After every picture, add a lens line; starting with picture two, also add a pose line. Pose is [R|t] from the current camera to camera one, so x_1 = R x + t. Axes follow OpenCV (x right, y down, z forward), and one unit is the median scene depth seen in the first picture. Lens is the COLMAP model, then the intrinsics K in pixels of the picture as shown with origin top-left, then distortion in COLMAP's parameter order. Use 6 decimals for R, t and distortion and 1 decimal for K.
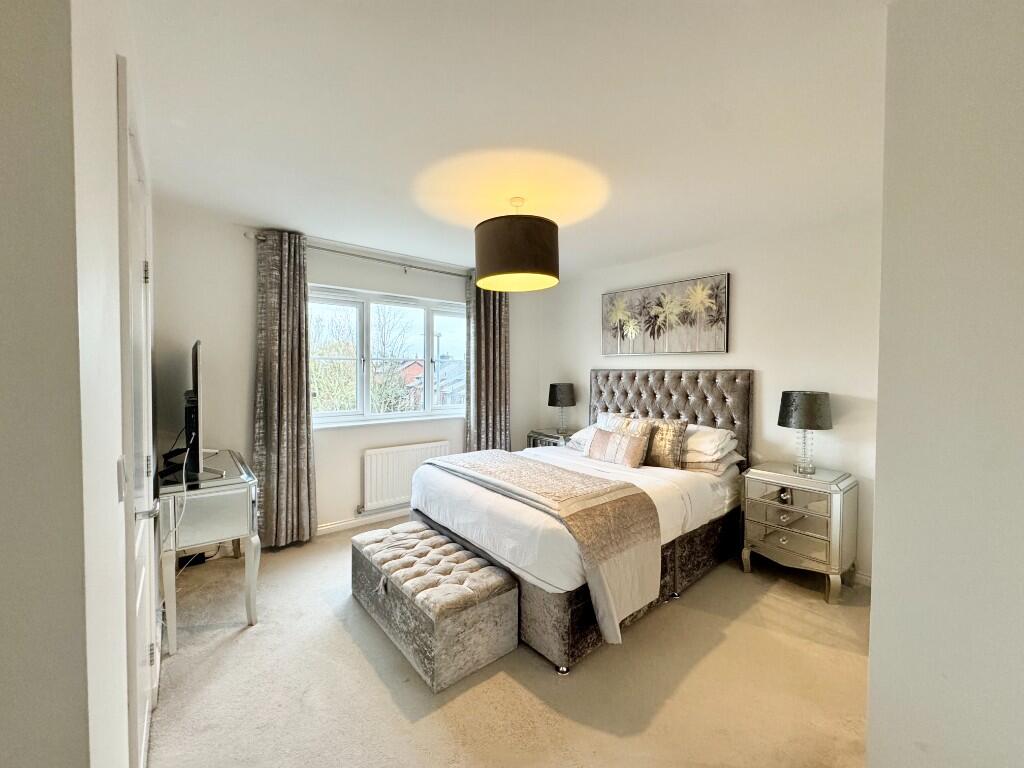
lens RADIAL K [[409.1, 0, 511.5], [0, 409.1, 382.3], [0, 0, 1]] dist [-0.000858, -0.000186]
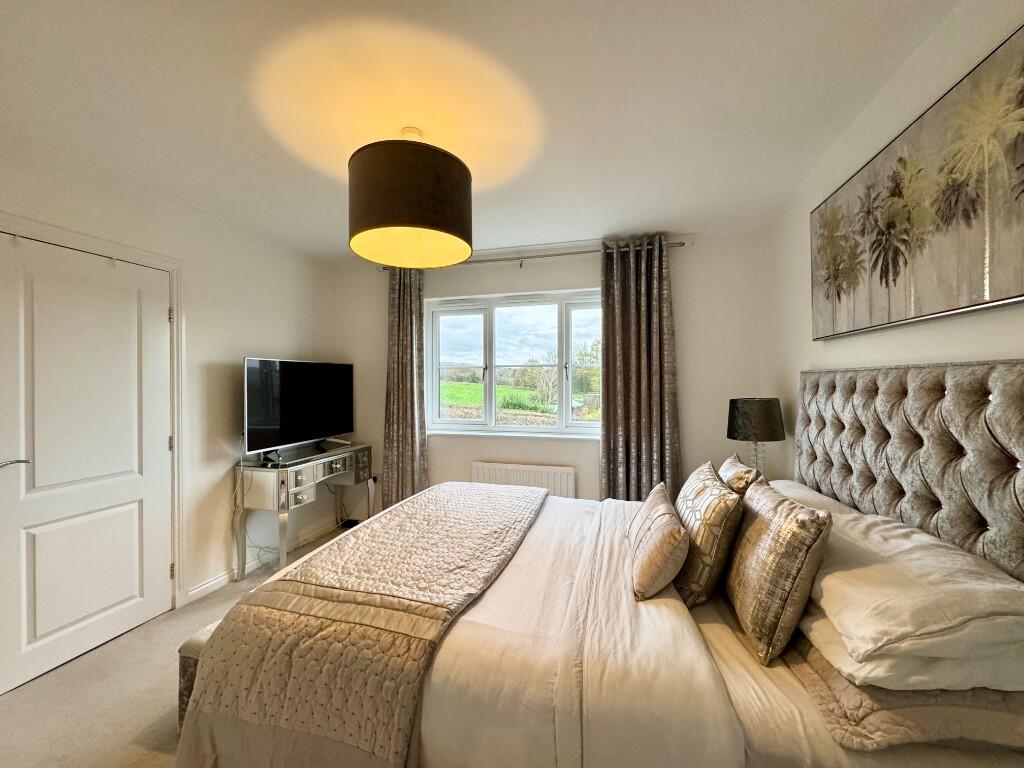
lens RADIAL K [[409.1, 0, 511.5], [0, 409.1, 382.3], [0, 0, 1]] dist [-0.000858, -0.000186]
pose [[0.584061, -0.006983, -0.811680, 0.452413], [-0.016292, 0.999661, -0.020324, -0.003140], [0.811546, 0.025095, 0.583749, 0.497135]]
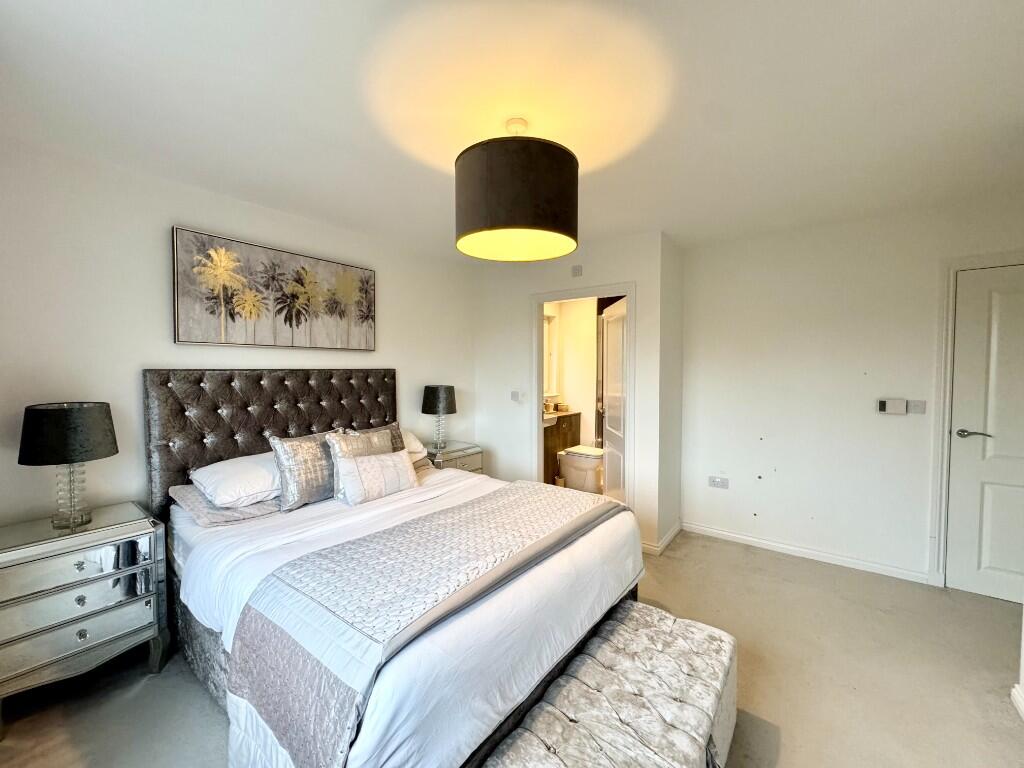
lens RADIAL K [[409.1, 0, 511.5], [0, 409.1, 382.3], [0, 0, 1]] dist [-0.000858, -0.000186]
pose [[-0.237156, -0.035645, 0.970817, -0.445610], [0.033741, 0.998421, 0.044901, -0.027607], [-0.970886, 0.043405, -0.235579, 0.798176]]
